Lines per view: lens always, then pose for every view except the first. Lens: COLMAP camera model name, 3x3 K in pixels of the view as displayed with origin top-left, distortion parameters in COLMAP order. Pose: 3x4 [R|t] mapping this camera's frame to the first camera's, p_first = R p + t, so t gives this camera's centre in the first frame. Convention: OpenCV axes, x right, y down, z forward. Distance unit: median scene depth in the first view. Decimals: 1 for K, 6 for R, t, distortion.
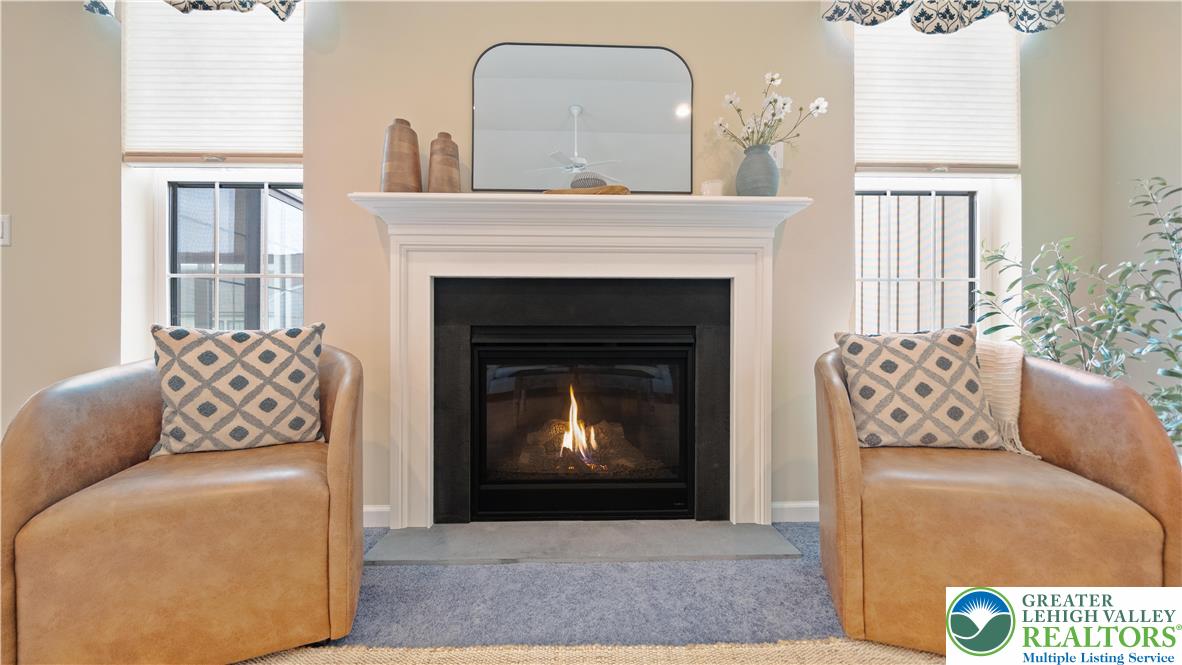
lens RADIAL K [[407.4, 0, 580.7], [0, 407.4, 350.8], [0, 0, 1]] dist [-0.013059, 0.001639]
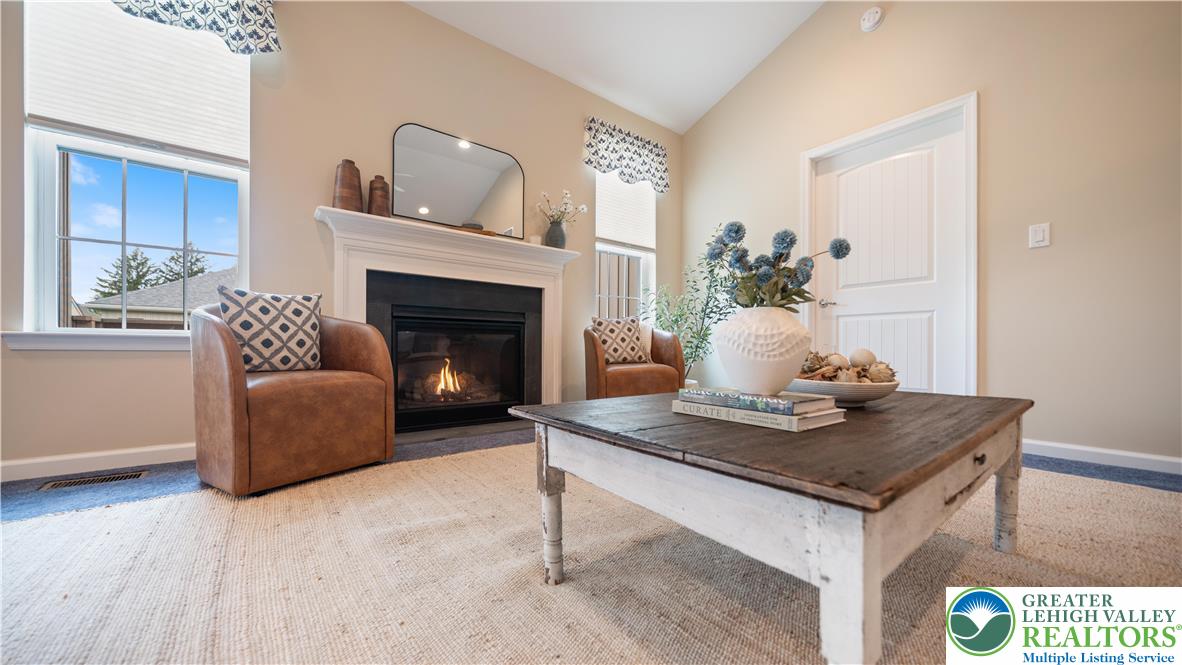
lens RADIAL K [[407.4, 0, 580.7], [0, 407.4, 350.8], [0, 0, 1]] dist [-0.013059, 0.001639]
pose [[0.822763, 0.003189, 0.568376, -0.761863], [0.004153, 0.999924, -0.011622, 0.182589], [-0.568370, 0.011923, 0.822687, -0.880011]]
